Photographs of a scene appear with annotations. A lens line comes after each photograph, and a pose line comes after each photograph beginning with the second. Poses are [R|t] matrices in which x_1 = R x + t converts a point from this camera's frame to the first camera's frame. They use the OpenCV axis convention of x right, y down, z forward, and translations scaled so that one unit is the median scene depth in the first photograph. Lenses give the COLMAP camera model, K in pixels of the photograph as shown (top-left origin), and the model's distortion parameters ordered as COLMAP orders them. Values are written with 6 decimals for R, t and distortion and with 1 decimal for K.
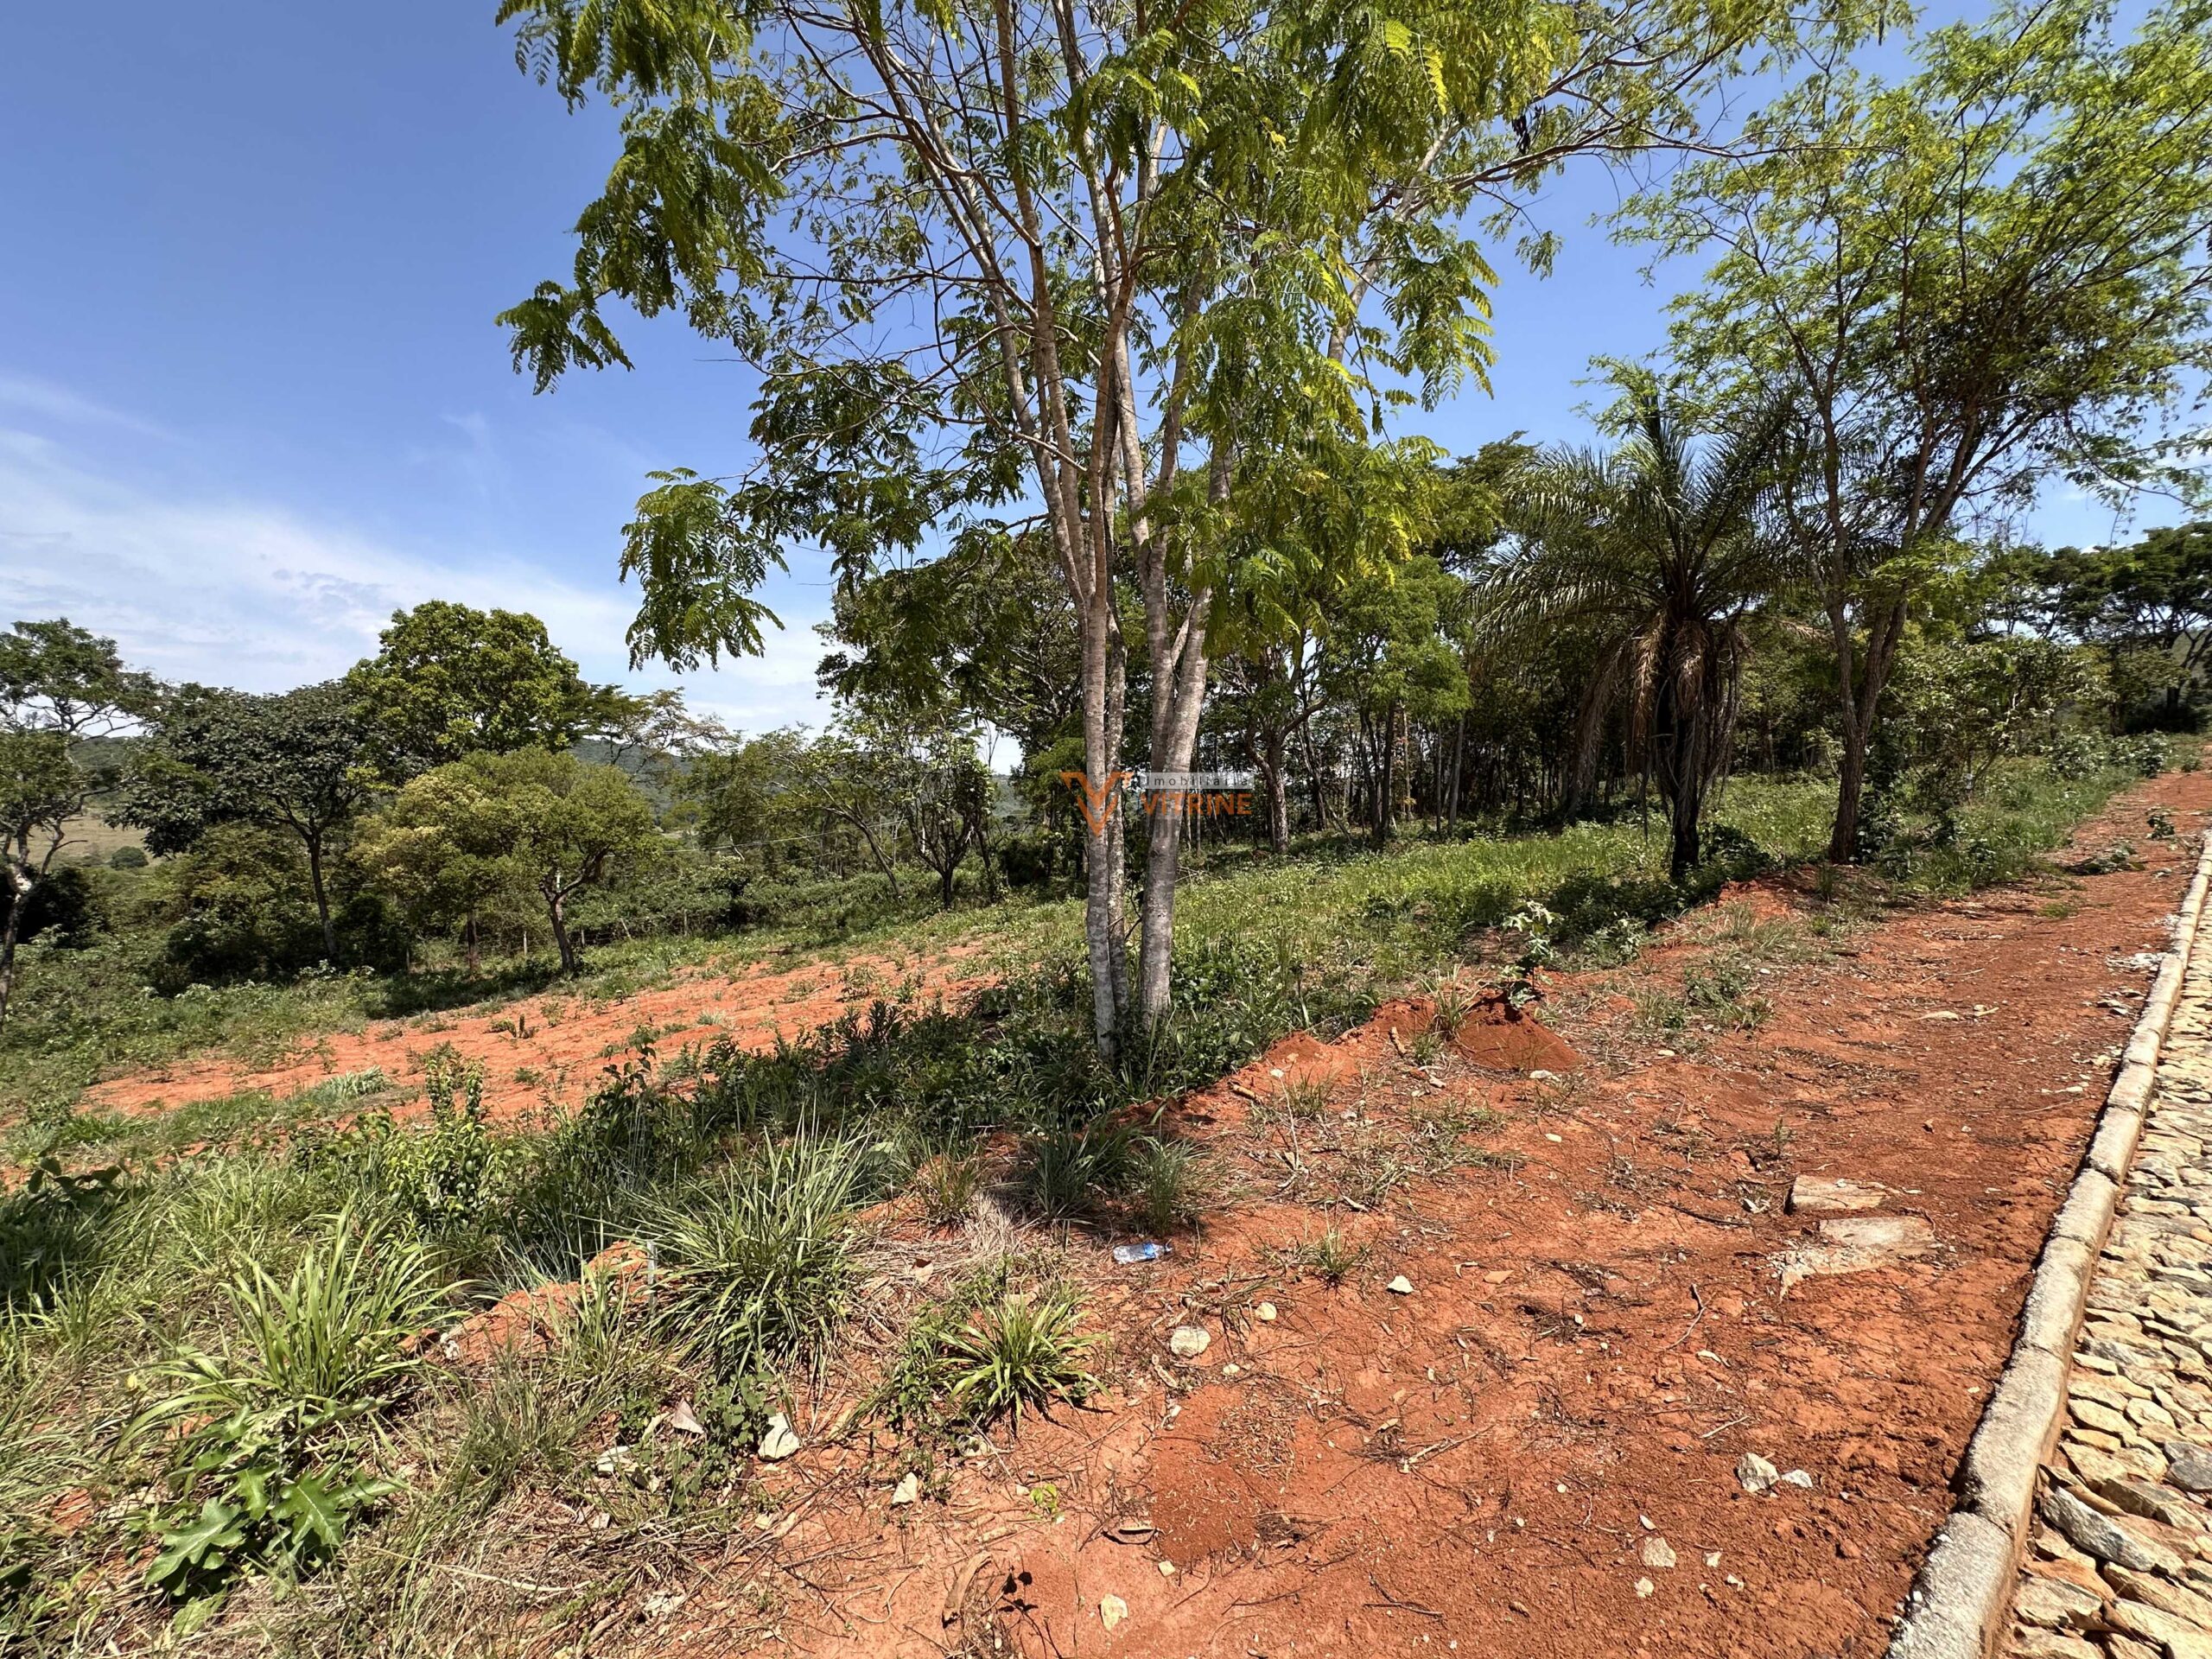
lens RADIAL K [[971.3, 0, 1106.1], [0, 971.3, 827.1], [0, 0, 1]] dist [-0.002506, -0.000032]
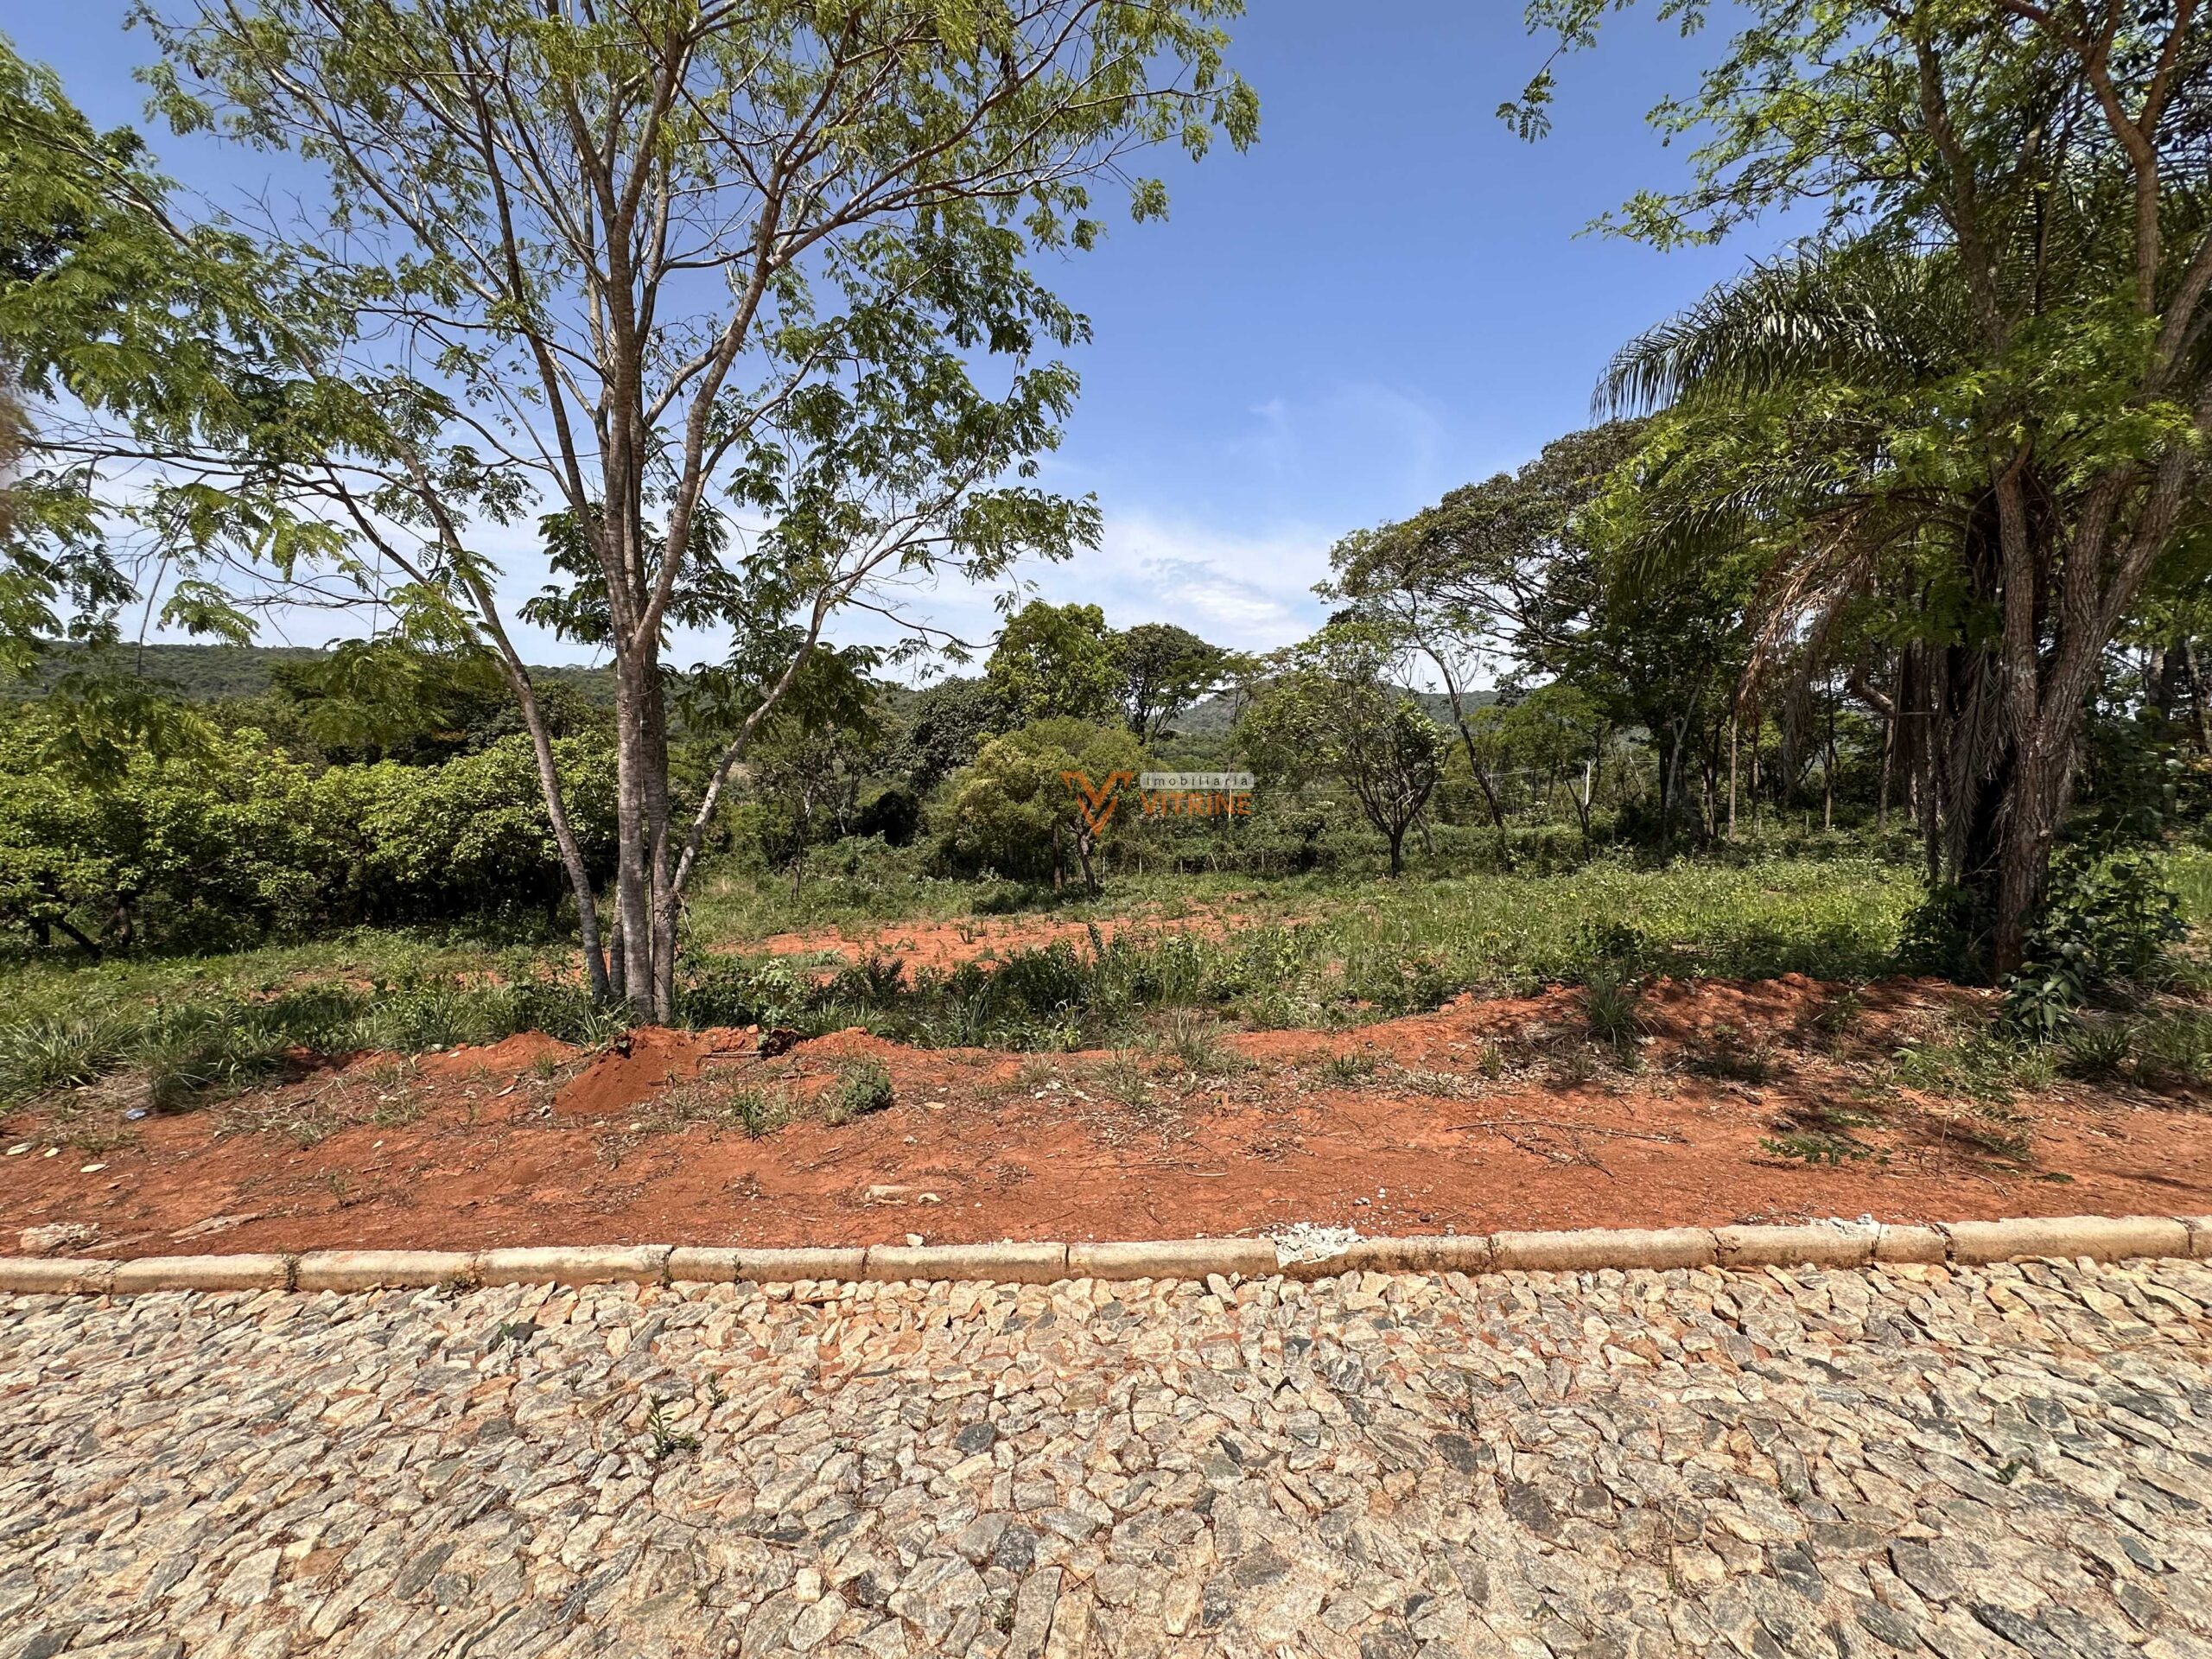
lens RADIAL K [[971.3, 0, 1098.5], [0, 971.3, 822.0], [0, 0, 1]] dist [-0.002506, -0.000032]
pose [[0.700036, 0.060564, -0.711535, 0.312309], [-0.012427, 0.997279, 0.072660, -0.033131], [0.714000, -0.042023, 0.698884, 0.122524]]
